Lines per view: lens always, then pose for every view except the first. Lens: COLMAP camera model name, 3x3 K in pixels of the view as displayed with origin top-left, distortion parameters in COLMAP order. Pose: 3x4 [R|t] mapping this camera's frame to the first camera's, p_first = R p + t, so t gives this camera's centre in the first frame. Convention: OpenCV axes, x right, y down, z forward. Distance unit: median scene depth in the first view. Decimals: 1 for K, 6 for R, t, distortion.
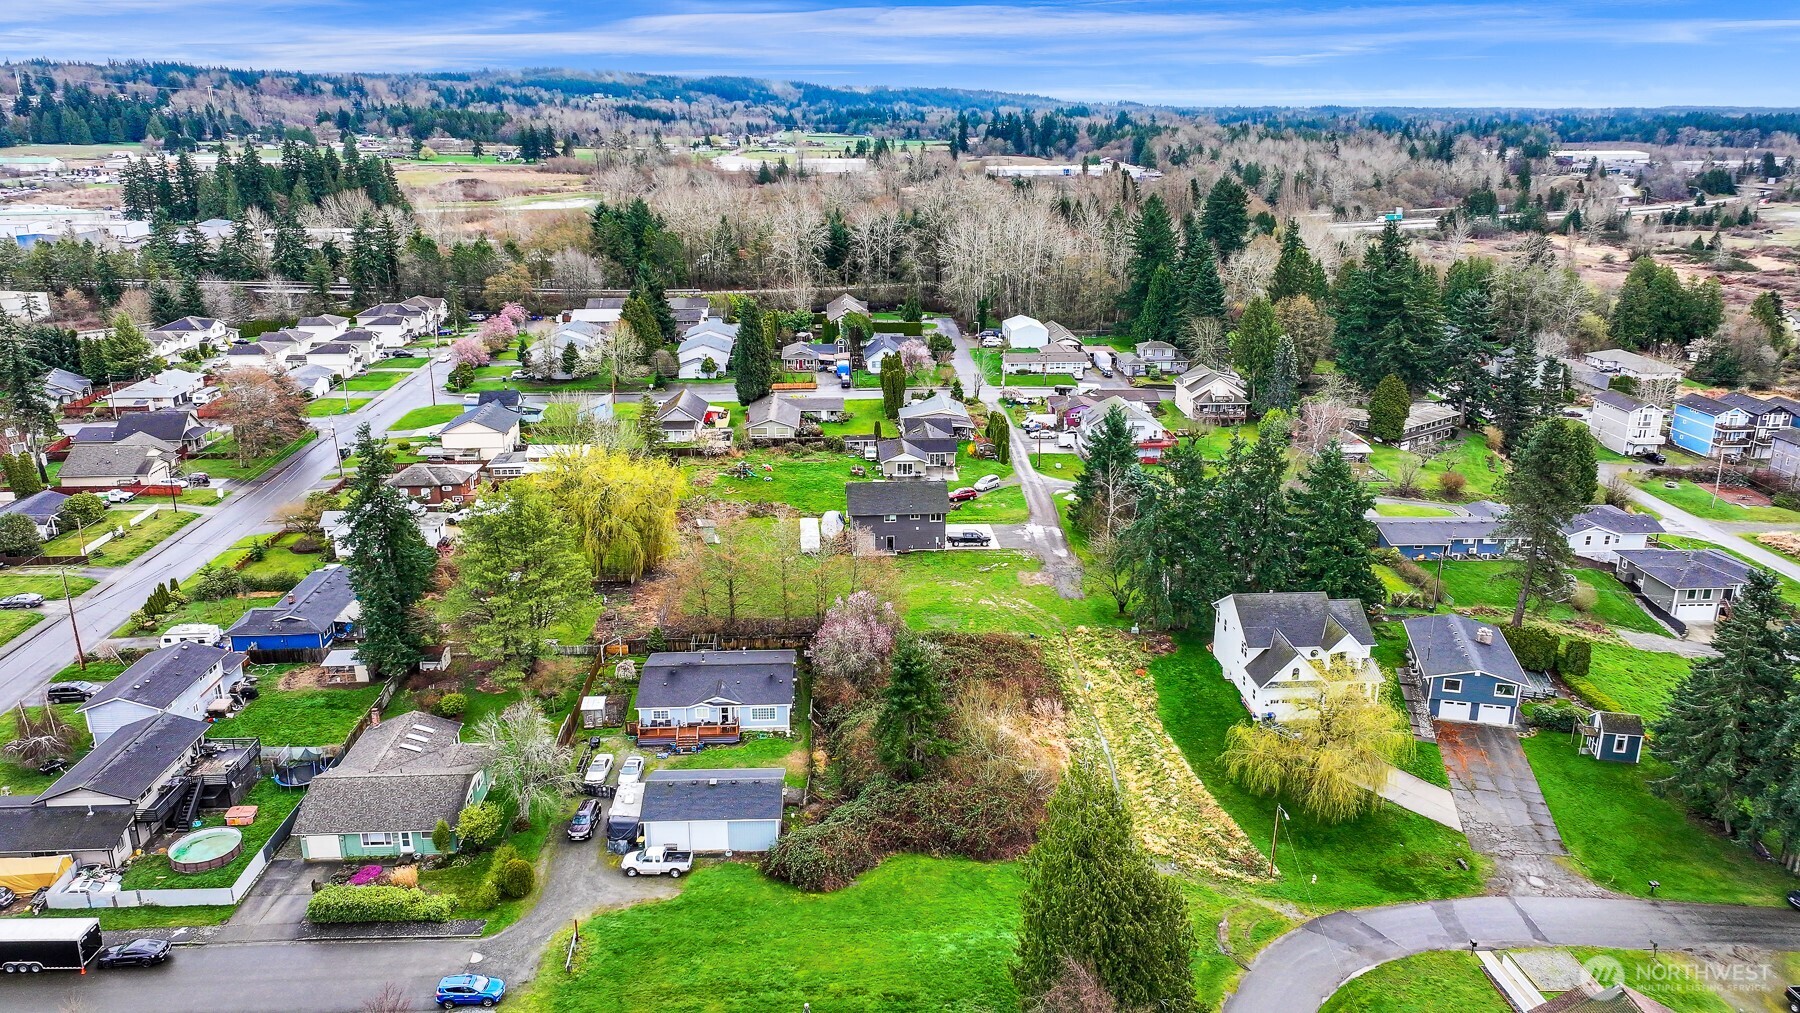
lens RADIAL K [[1263.5, 0, 907.4], [0, 1263.5, 500.6], [0, 0, 1]] dist [-0.000104, 0.018541]
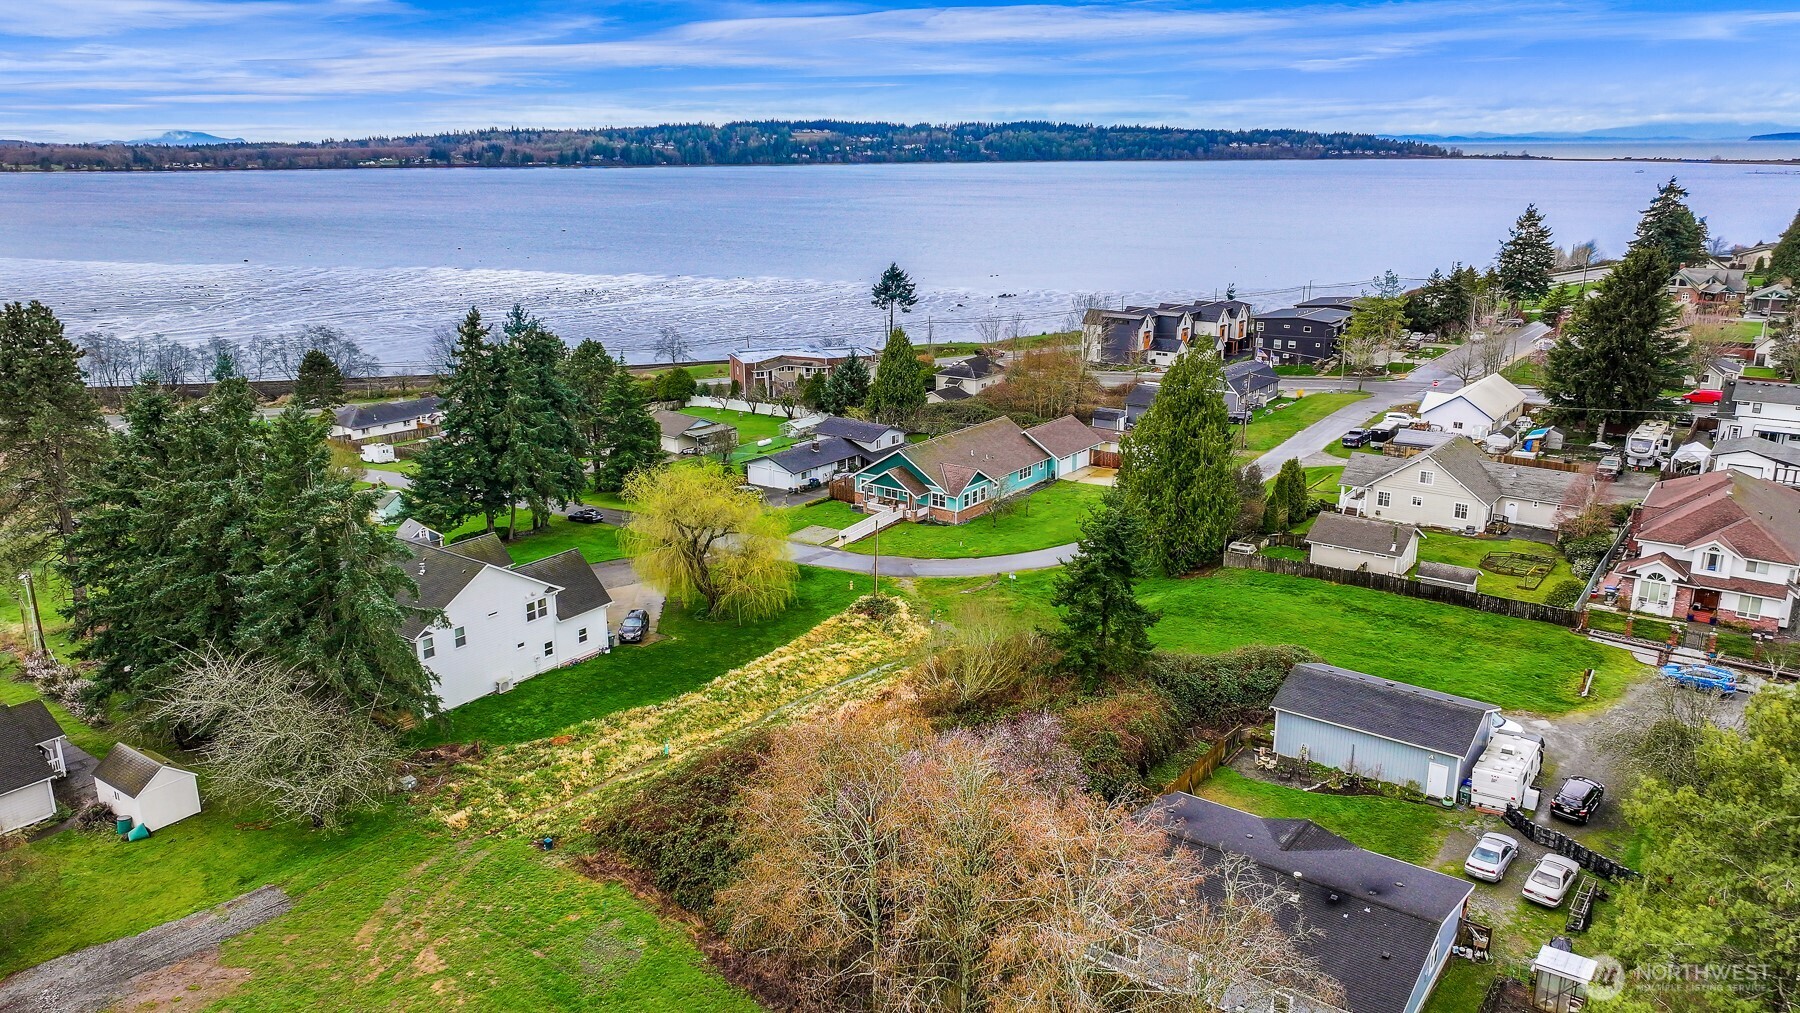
lens RADIAL K [[1263.5, 0, 907.4], [0, 1263.5, 500.6], [0, 0, 1]] dist [-0.000104, 0.018541]
pose [[-0.769771, -0.172867, 0.614467, -0.232404], [0.192996, 0.854548, 0.482183, -0.174277], [-0.608445, 0.489760, -0.624443, 0.986204]]
